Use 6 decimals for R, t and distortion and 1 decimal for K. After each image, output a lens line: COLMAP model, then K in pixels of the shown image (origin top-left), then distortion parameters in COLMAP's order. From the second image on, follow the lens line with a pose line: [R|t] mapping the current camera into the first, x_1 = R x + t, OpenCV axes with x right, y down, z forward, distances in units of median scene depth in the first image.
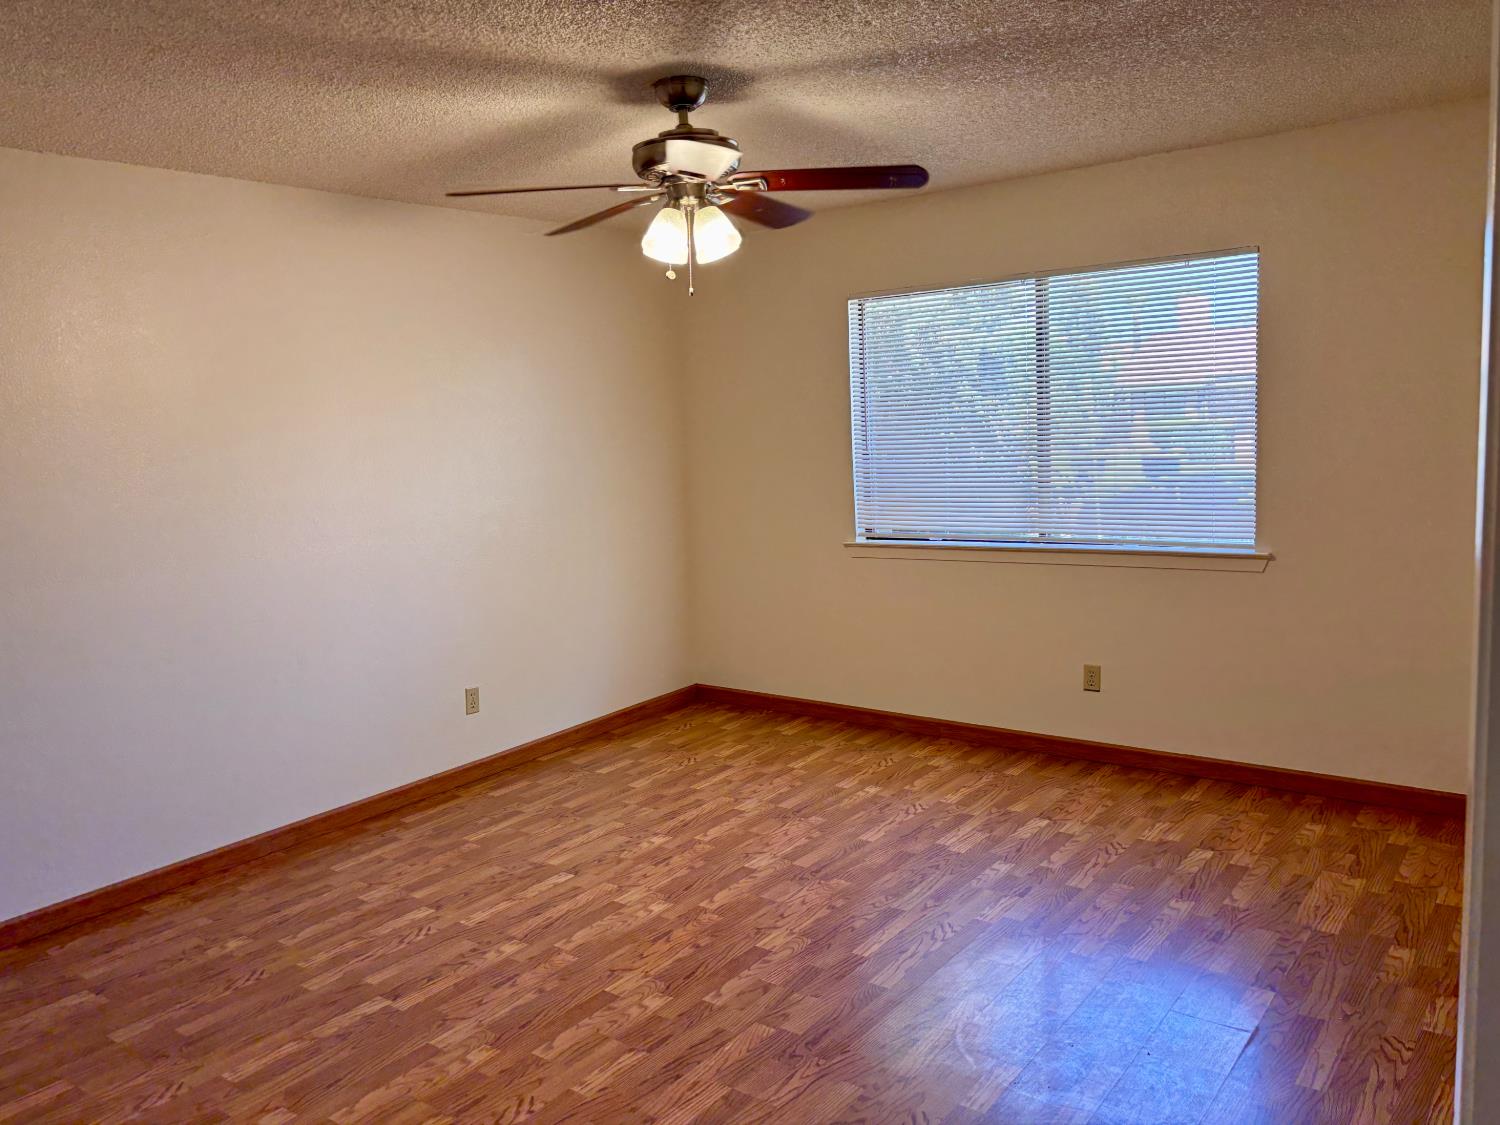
lens RADIAL K [[1143.0, 0, 750.0], [0, 1143.0, 562.5], [0, 0, 1]] dist [0.083219, -0.127105]
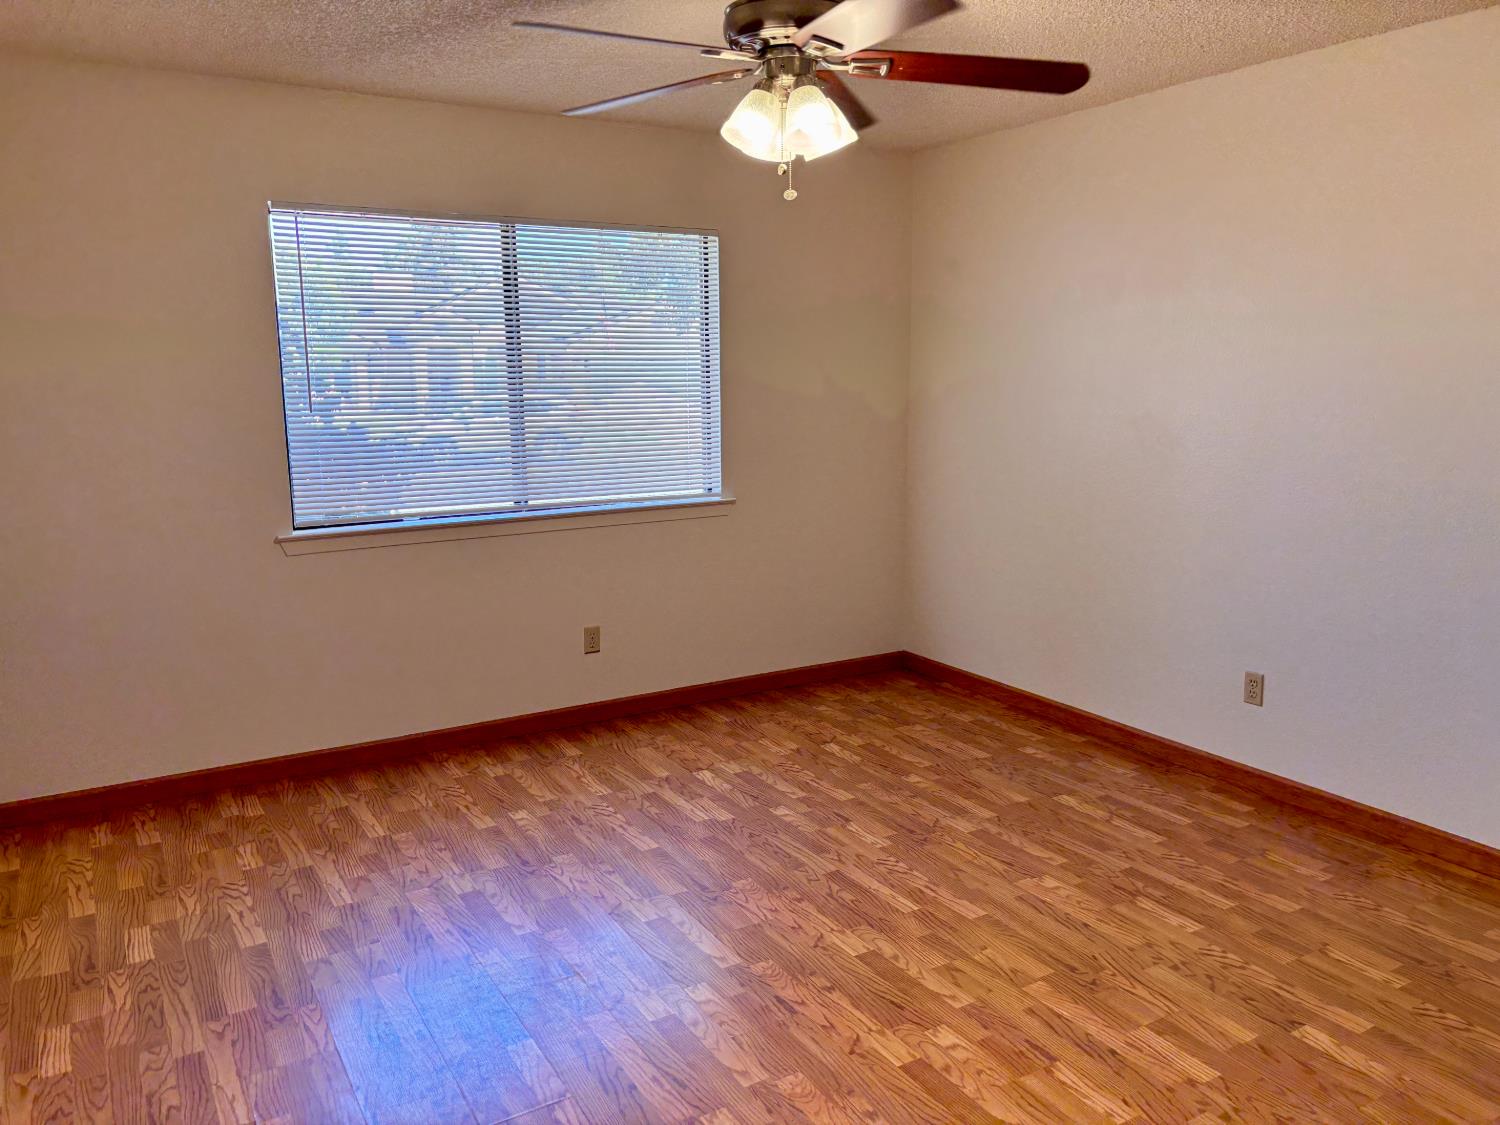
lens RADIAL K [[1137.7, 0, 750.0], [0, 1137.7, 562.5], [0, 0, 1]] dist [0.105018, -0.116019]
pose [[0.374045, -0.122764, 0.919249, -0.607205], [0.108354, 0.990197, 0.088149, -0.042843], [-0.921059, 0.066633, 0.383680, 0.533895]]
